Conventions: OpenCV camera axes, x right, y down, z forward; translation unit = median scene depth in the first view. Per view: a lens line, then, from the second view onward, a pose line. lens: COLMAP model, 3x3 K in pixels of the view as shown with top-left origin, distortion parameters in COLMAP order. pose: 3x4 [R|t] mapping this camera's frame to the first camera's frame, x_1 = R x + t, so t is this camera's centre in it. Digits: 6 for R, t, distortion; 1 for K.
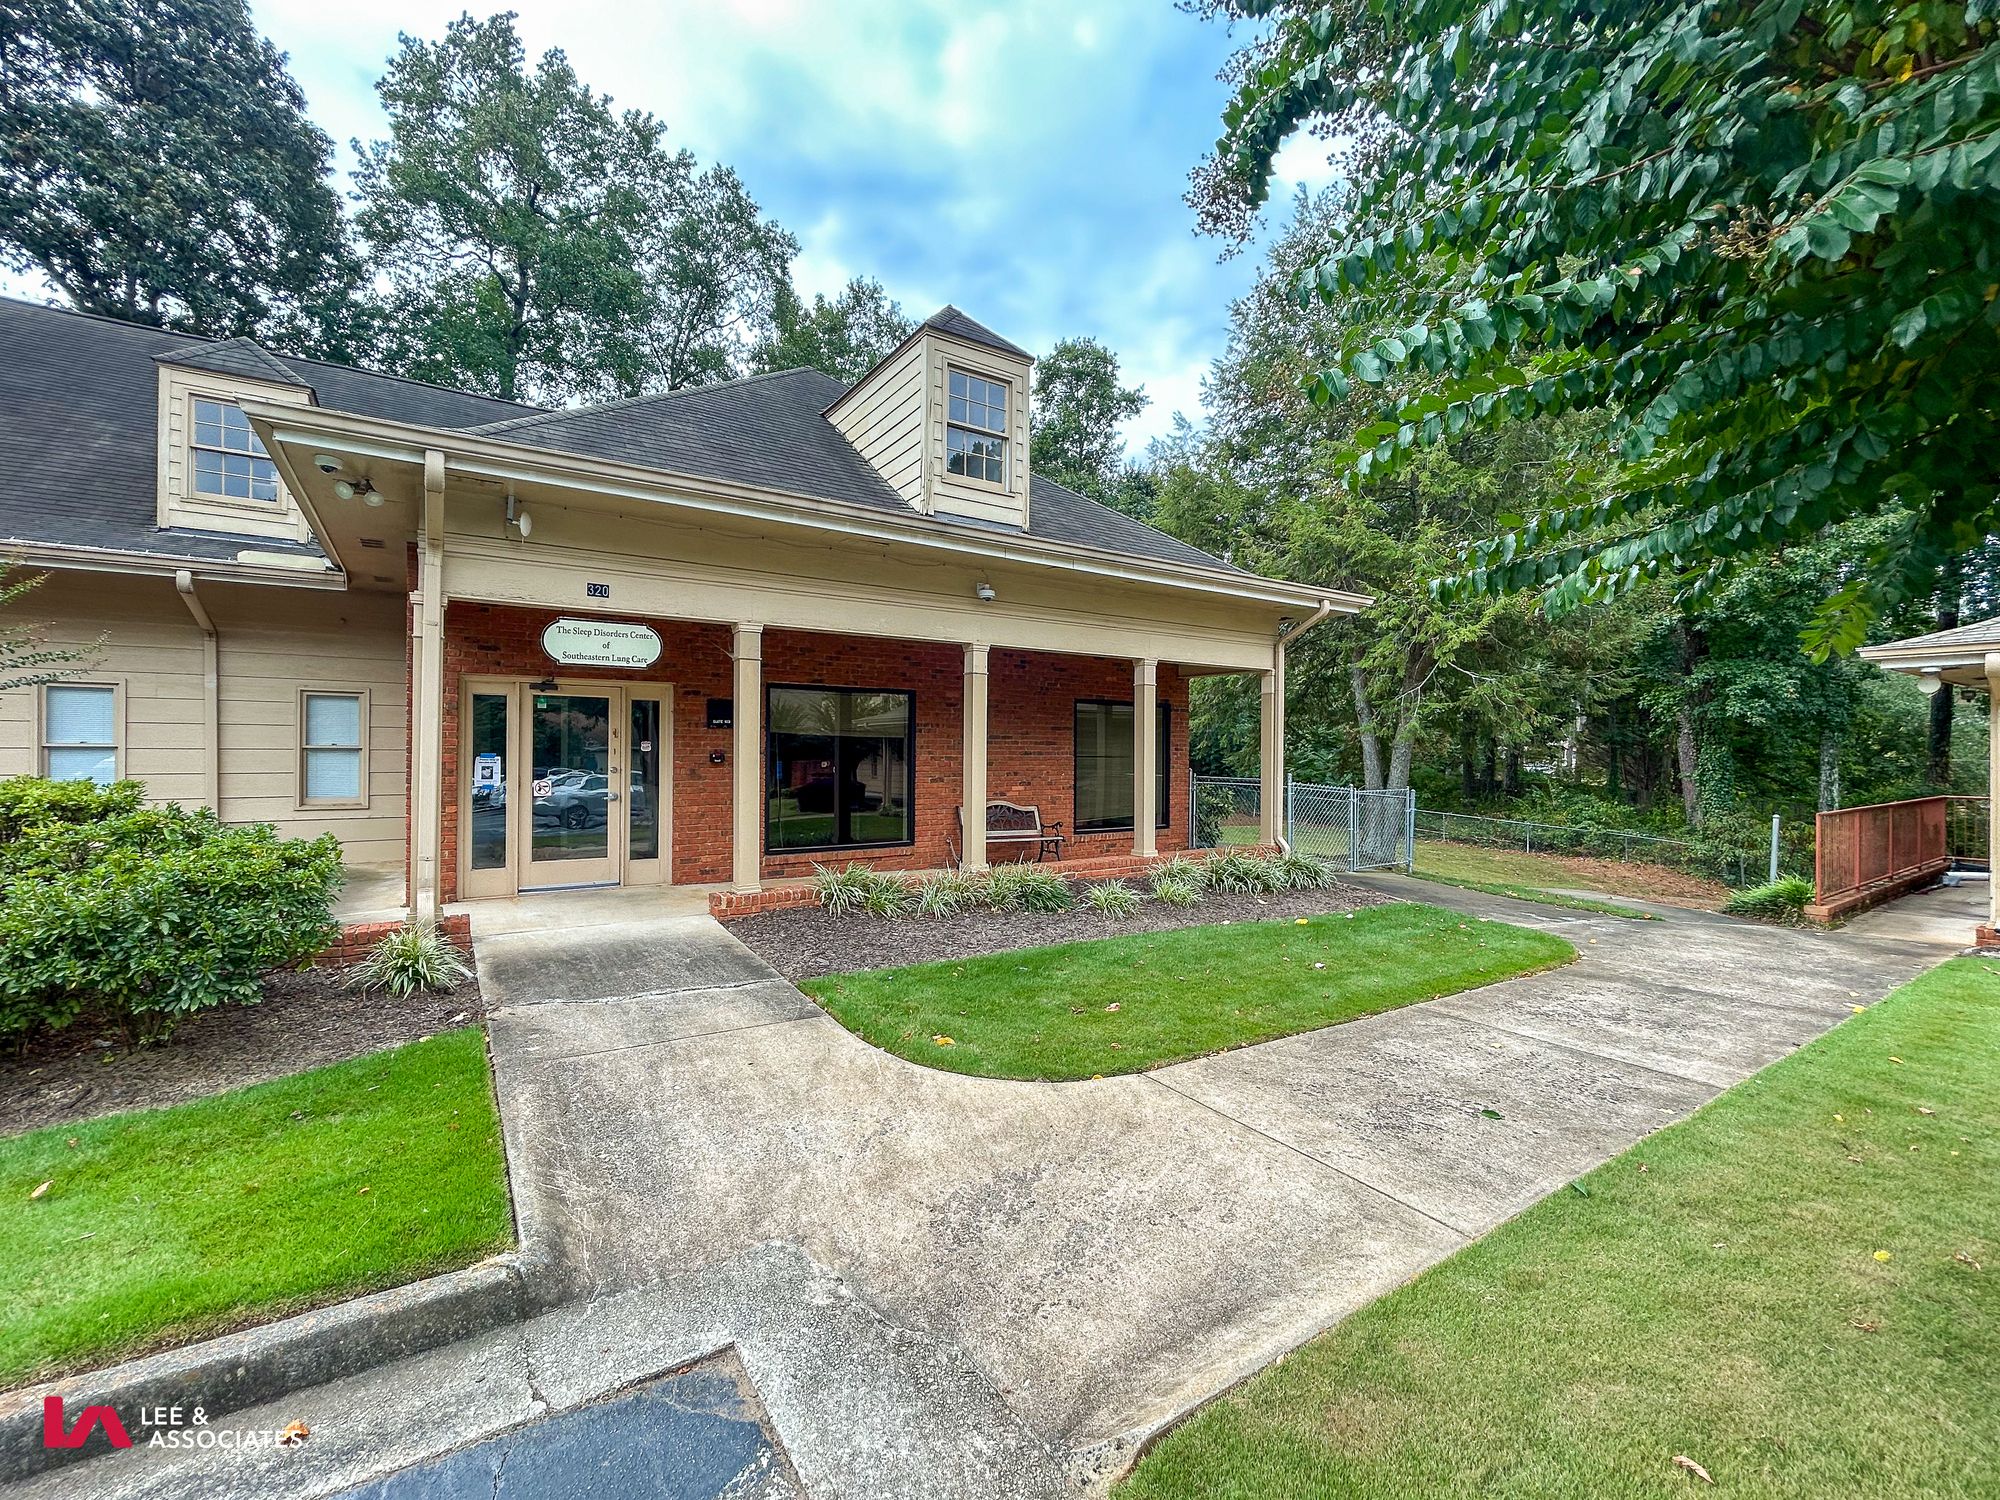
lens RADIAL K [[833.3, 0, 991.0], [0, 833.3, 756.7], [0, 0, 1]] dist [-0.000316, 0.001243]
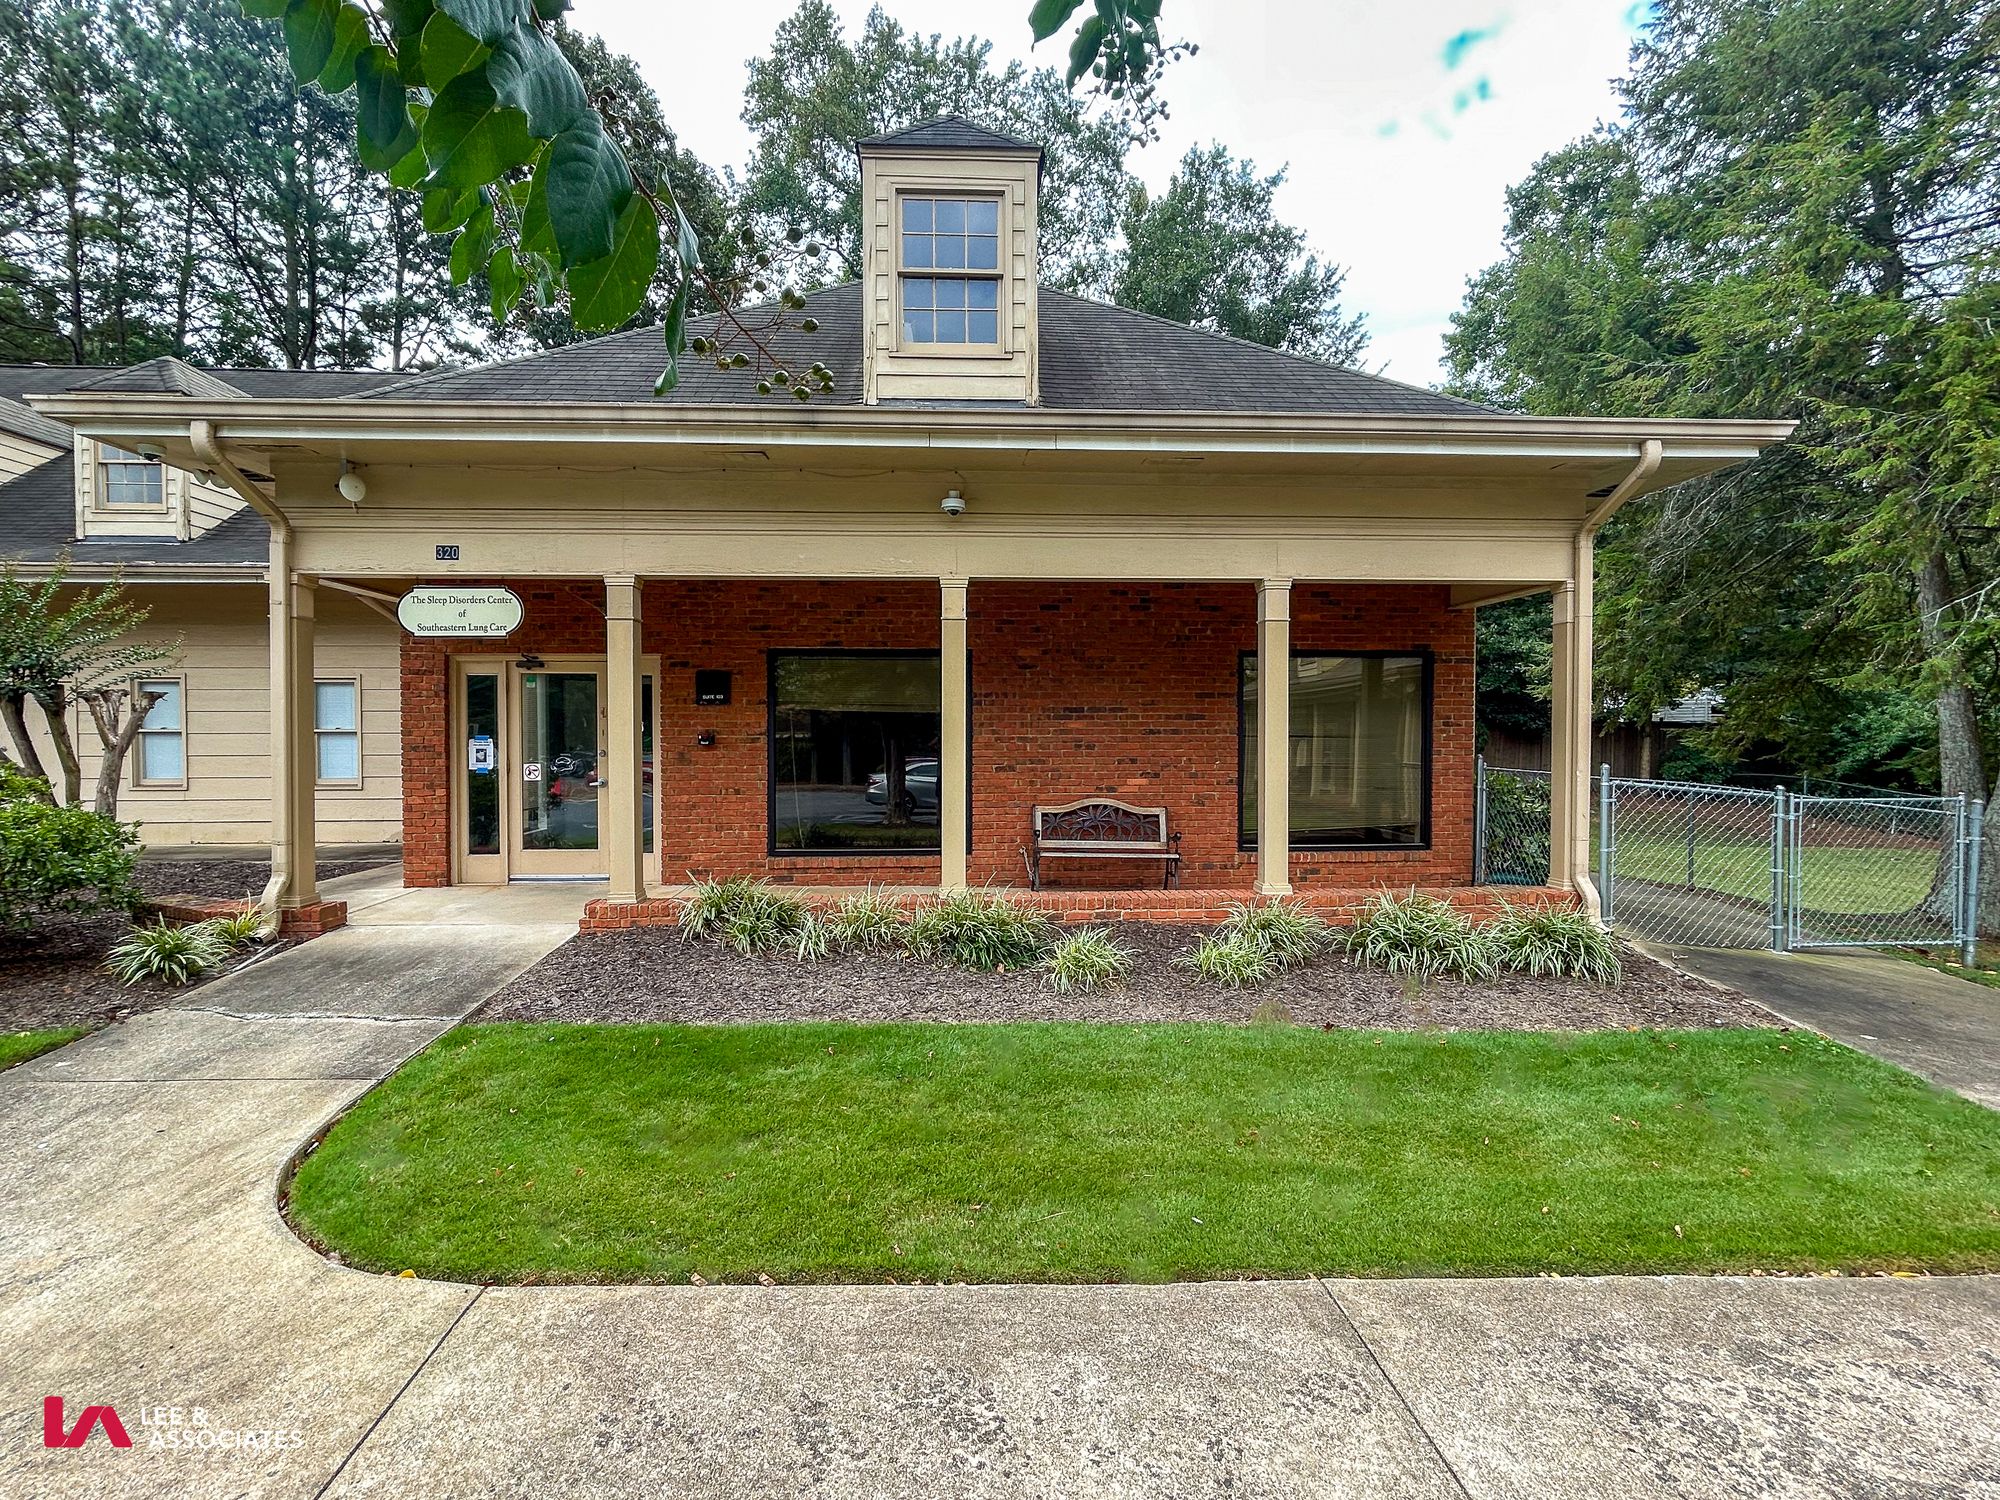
lens RADIAL K [[938.4, 0, 999.0], [0, 938.4, 756.0], [0, 0, 1]] dist [-0.001864, 0.002098]
pose [[0.861565, 0.005976, -0.507613, 0.460196], [0.003522, 0.999836, 0.017750, 0.002494], [0.507636, -0.017081, 0.861403, 0.358122]]
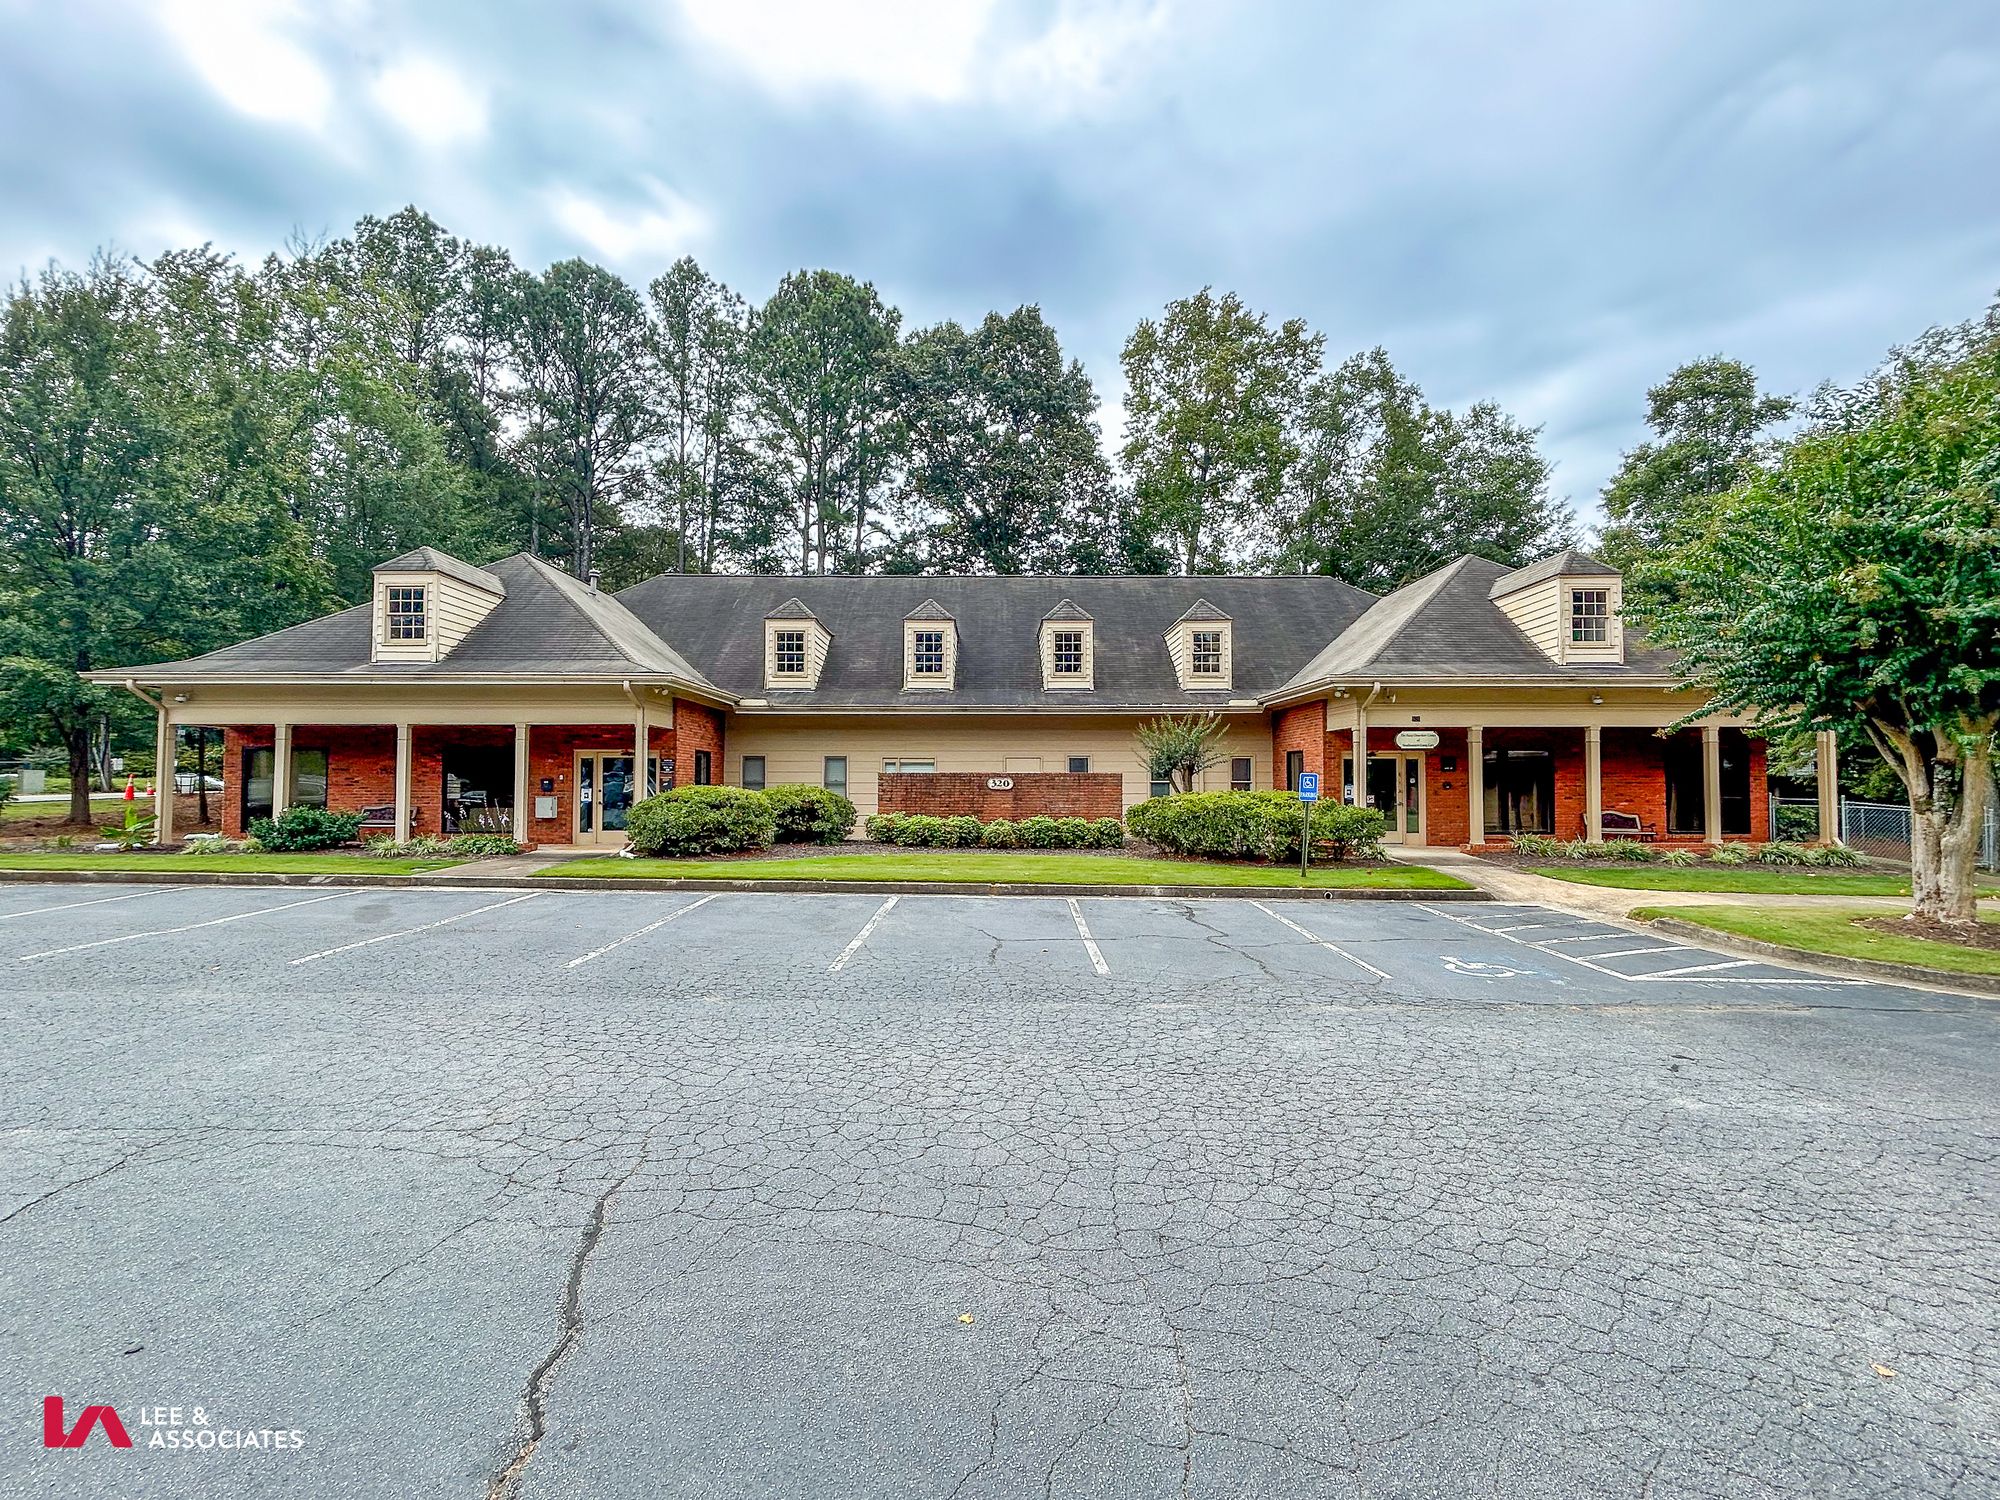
lens RADIAL K [[938.4, 0, 1006.4], [0, 938.4, 754.2], [0, 0, 1]] dist [-0.001864, 0.002098]
pose [[0.840107, -0.025038, -0.541842, 0.019639], [0.002094, 0.999076, -0.042919, 0.022122], [0.542416, 0.034922, 0.839384, -1.714349]]
